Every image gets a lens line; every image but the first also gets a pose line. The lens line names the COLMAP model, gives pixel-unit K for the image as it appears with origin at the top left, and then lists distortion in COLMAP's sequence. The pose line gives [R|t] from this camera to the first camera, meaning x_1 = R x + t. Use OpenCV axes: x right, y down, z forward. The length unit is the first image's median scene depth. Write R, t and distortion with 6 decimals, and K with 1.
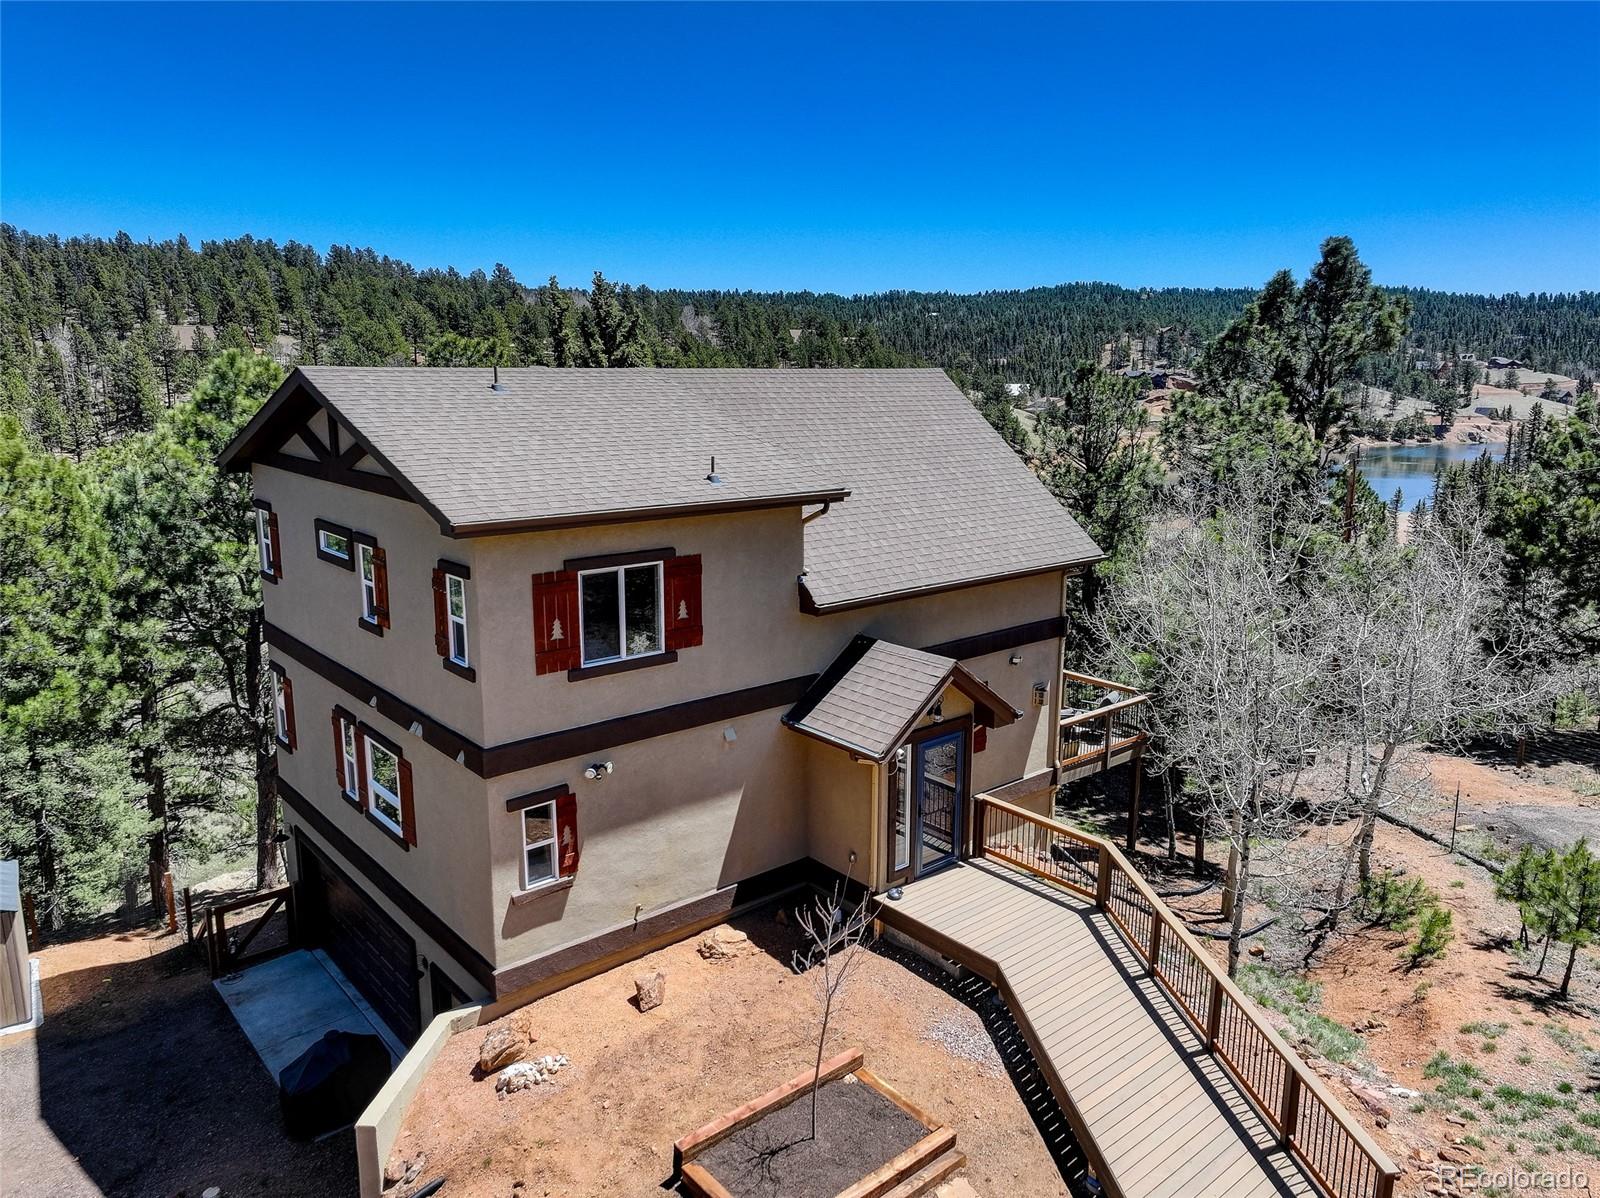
lens RADIAL K [[1124.4, 0, 801.6], [0, 1124.4, 581.1], [0, 0, 1]] dist [0.002601, 0.042074]
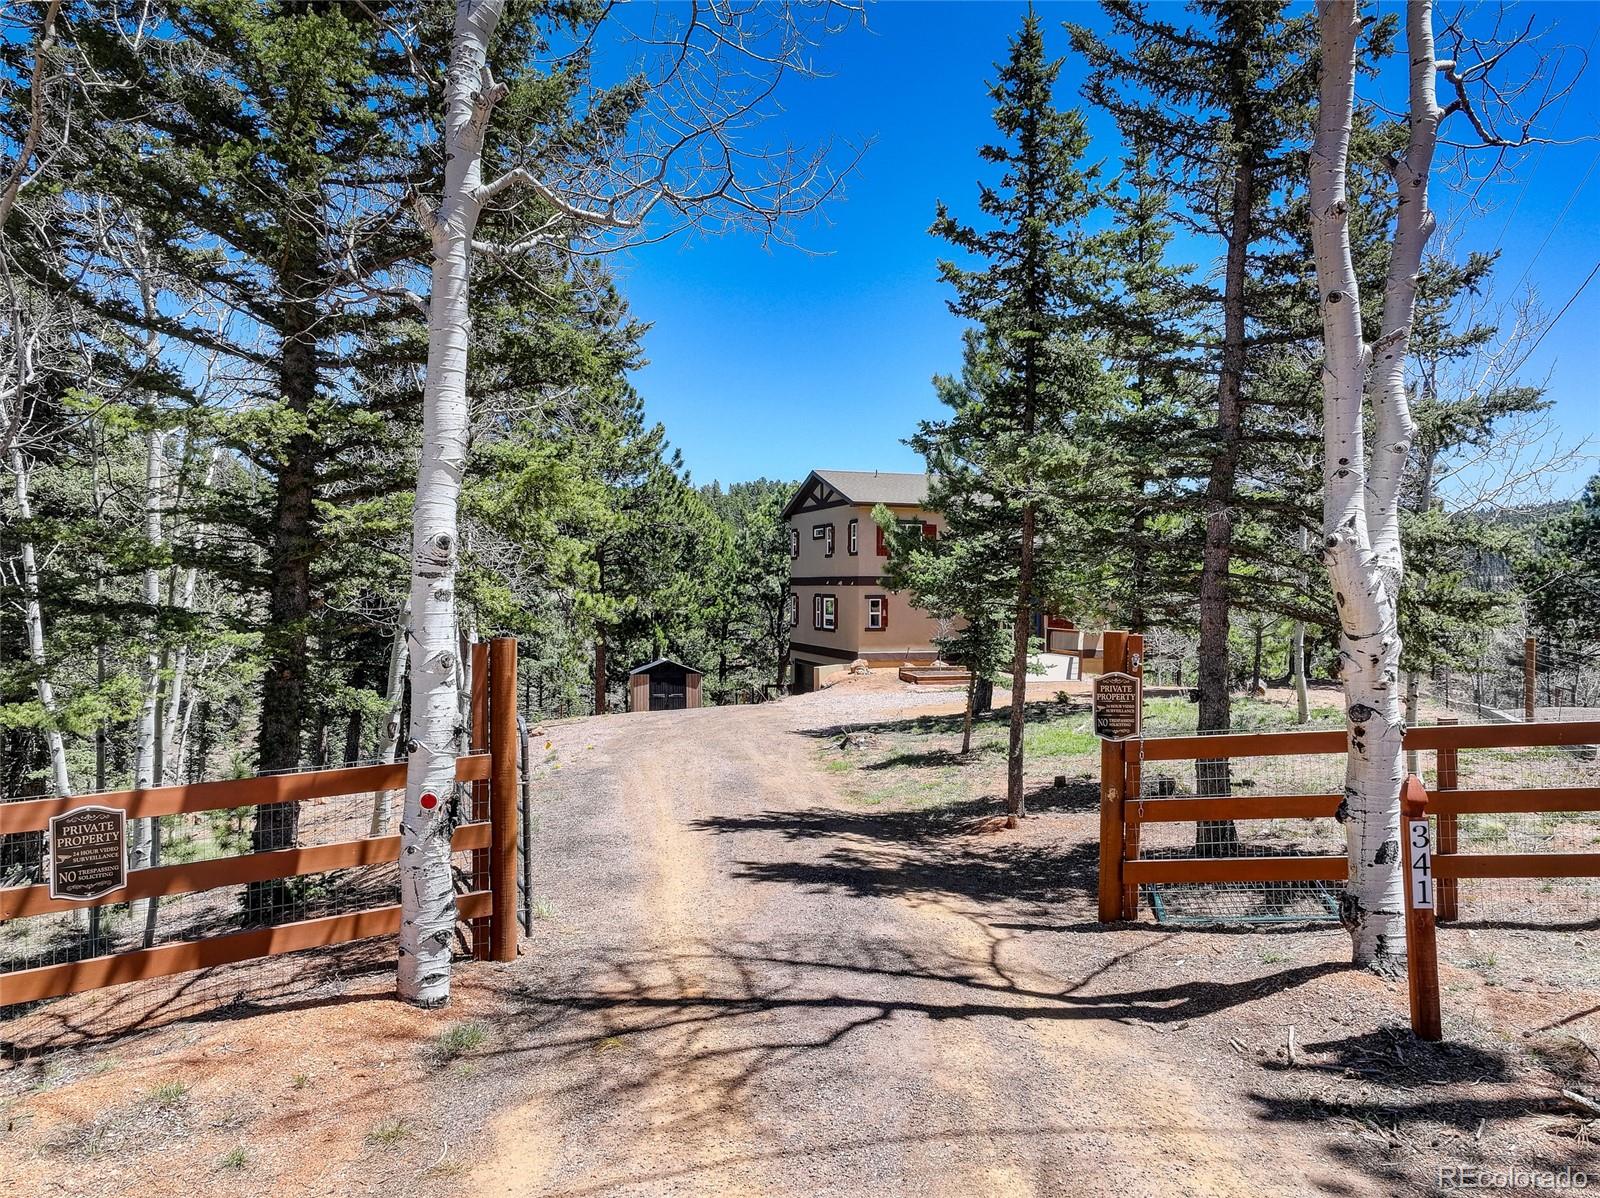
lens RADIAL K [[1124.4, 0, 801.6], [0, 1124.4, 581.1], [0, 0, 1]] dist [0.002601, 0.042074]
pose [[0.920269, 0.000176, -0.391287, 0.707606], [-0.077753, 0.980141, -0.182425, 0.657151], [0.383484, 0.198304, 0.902006, -1.676196]]
